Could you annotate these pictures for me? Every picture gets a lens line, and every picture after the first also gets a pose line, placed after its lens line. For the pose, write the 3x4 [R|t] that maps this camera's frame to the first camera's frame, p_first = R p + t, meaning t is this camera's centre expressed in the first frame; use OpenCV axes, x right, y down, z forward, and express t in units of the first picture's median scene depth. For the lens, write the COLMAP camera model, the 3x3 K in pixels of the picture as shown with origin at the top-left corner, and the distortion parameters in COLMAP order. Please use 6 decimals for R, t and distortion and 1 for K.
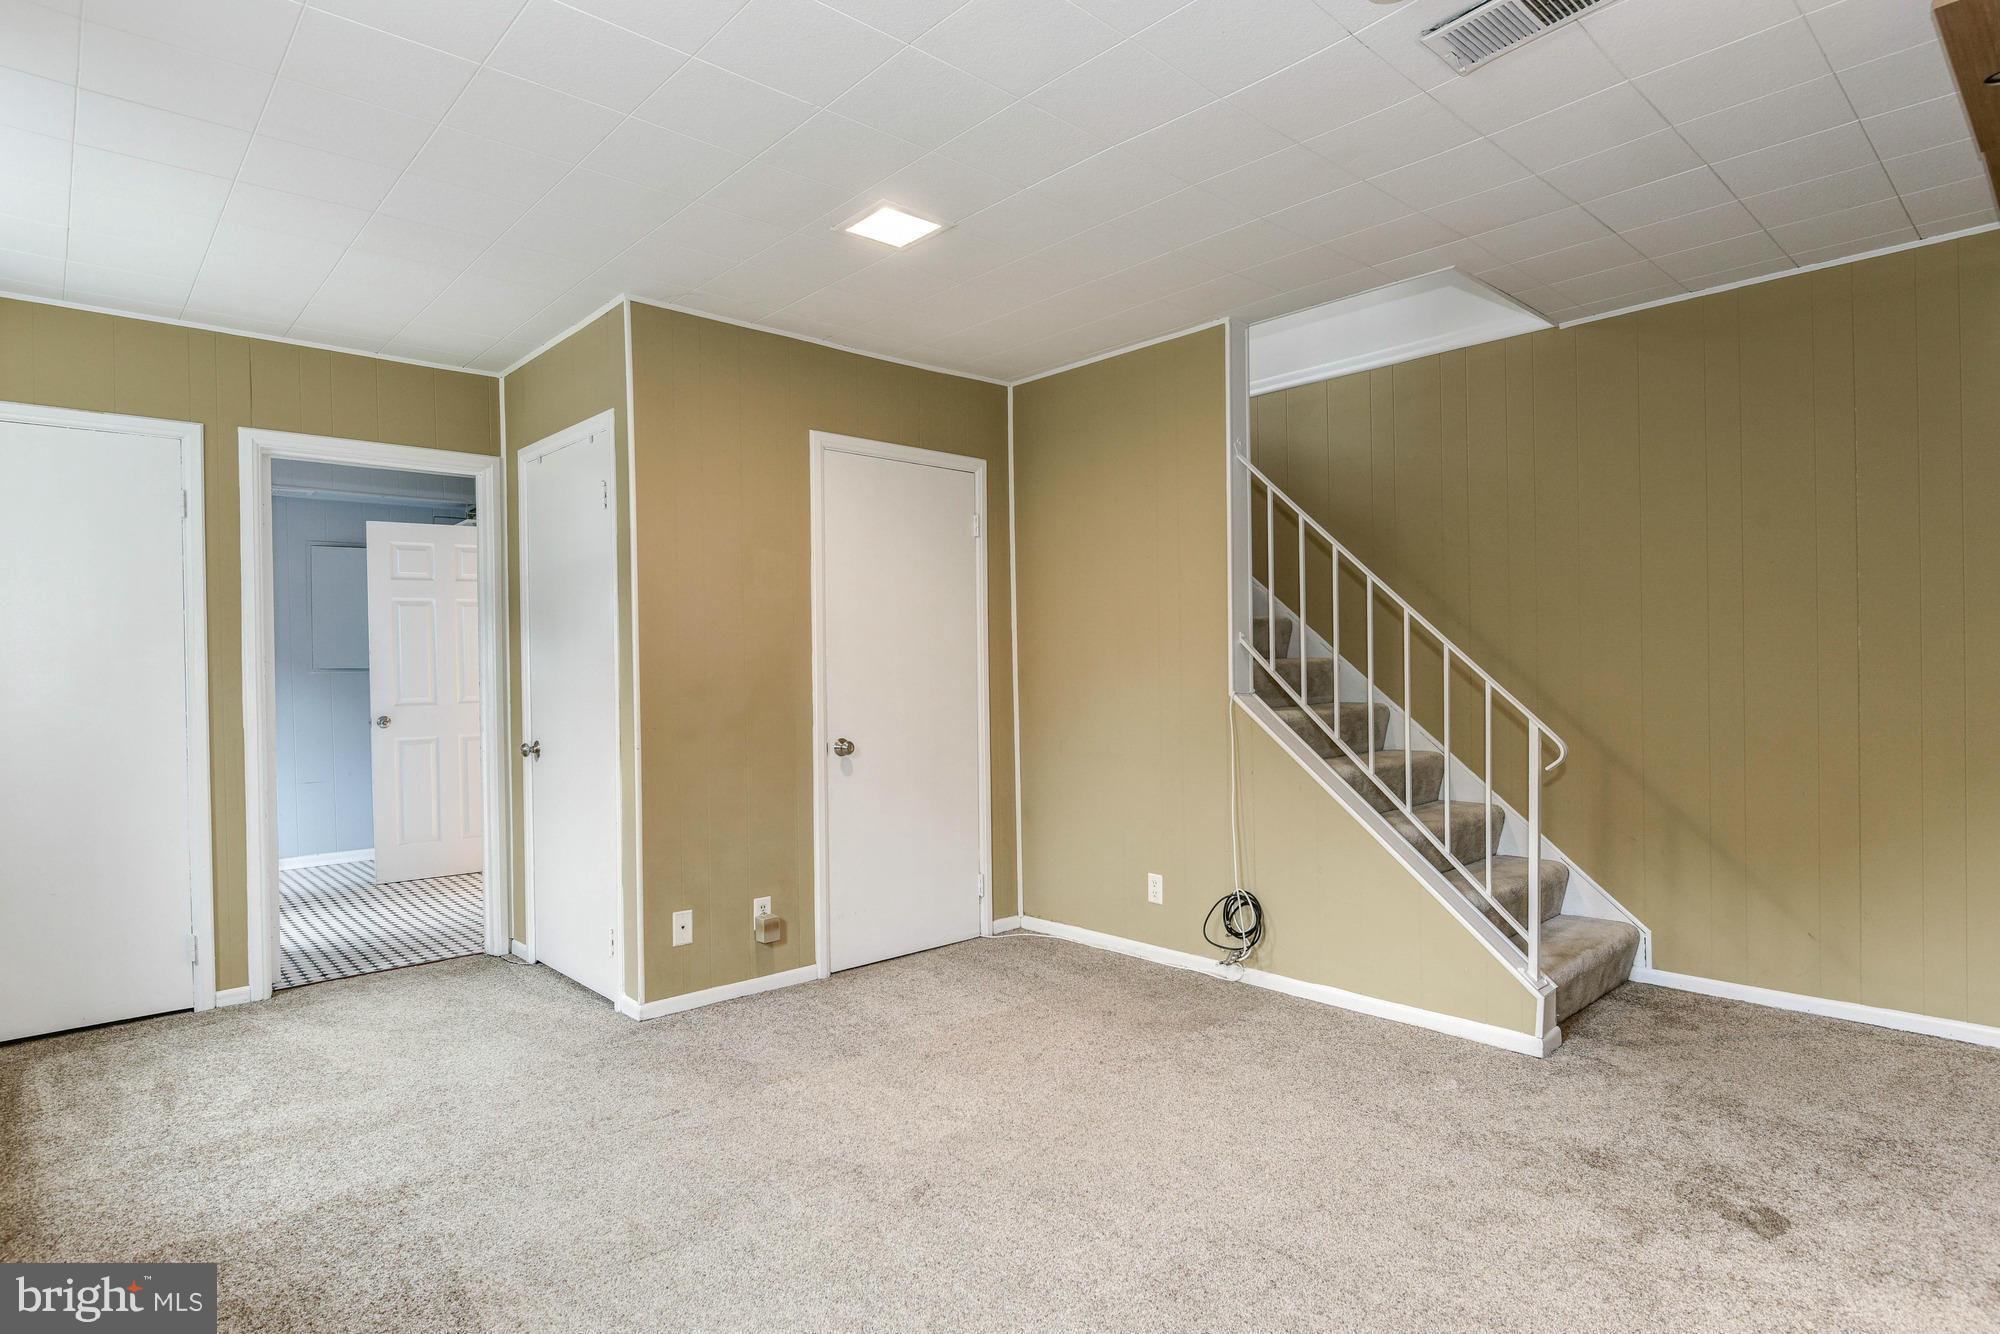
lens RADIAL K [[1042.9, 0, 1000.0], [0, 1042.9, 667.0], [0, 0, 1]] dist [-0.001270, -0.000214]
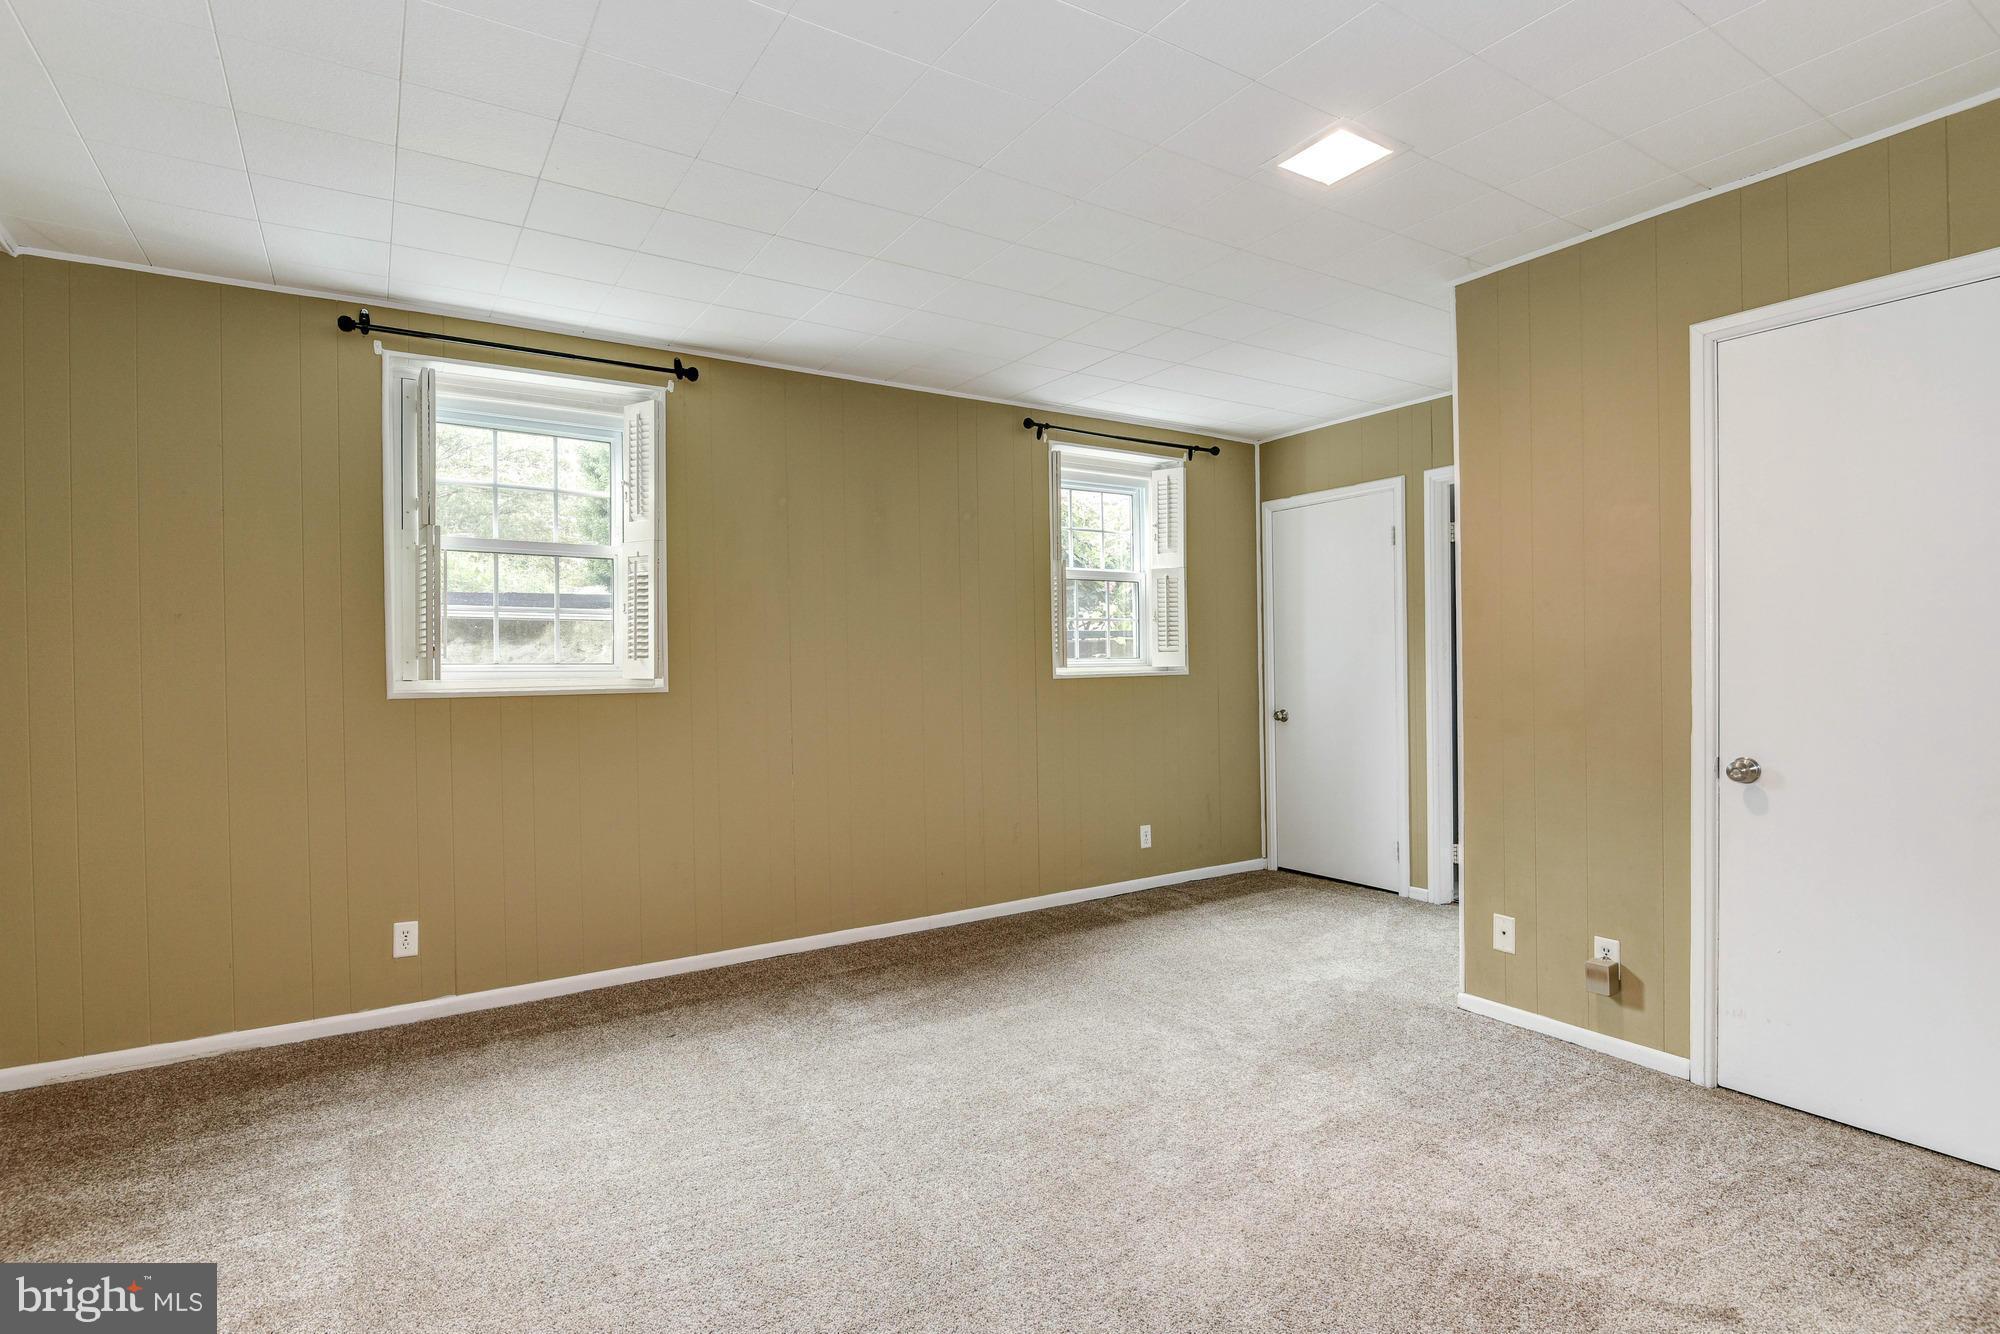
lens RADIAL K [[973.0, 0, 1000.0], [0, 973.0, 667.0], [0, 0, 1]] dist [-0.002127, -0.006211]
pose [[-0.157966, 0.020664, -0.987228, 0.599070], [0.012267, 0.999745, 0.018963, -0.009756], [0.987368, -0.009115, -0.158179, 0.670912]]
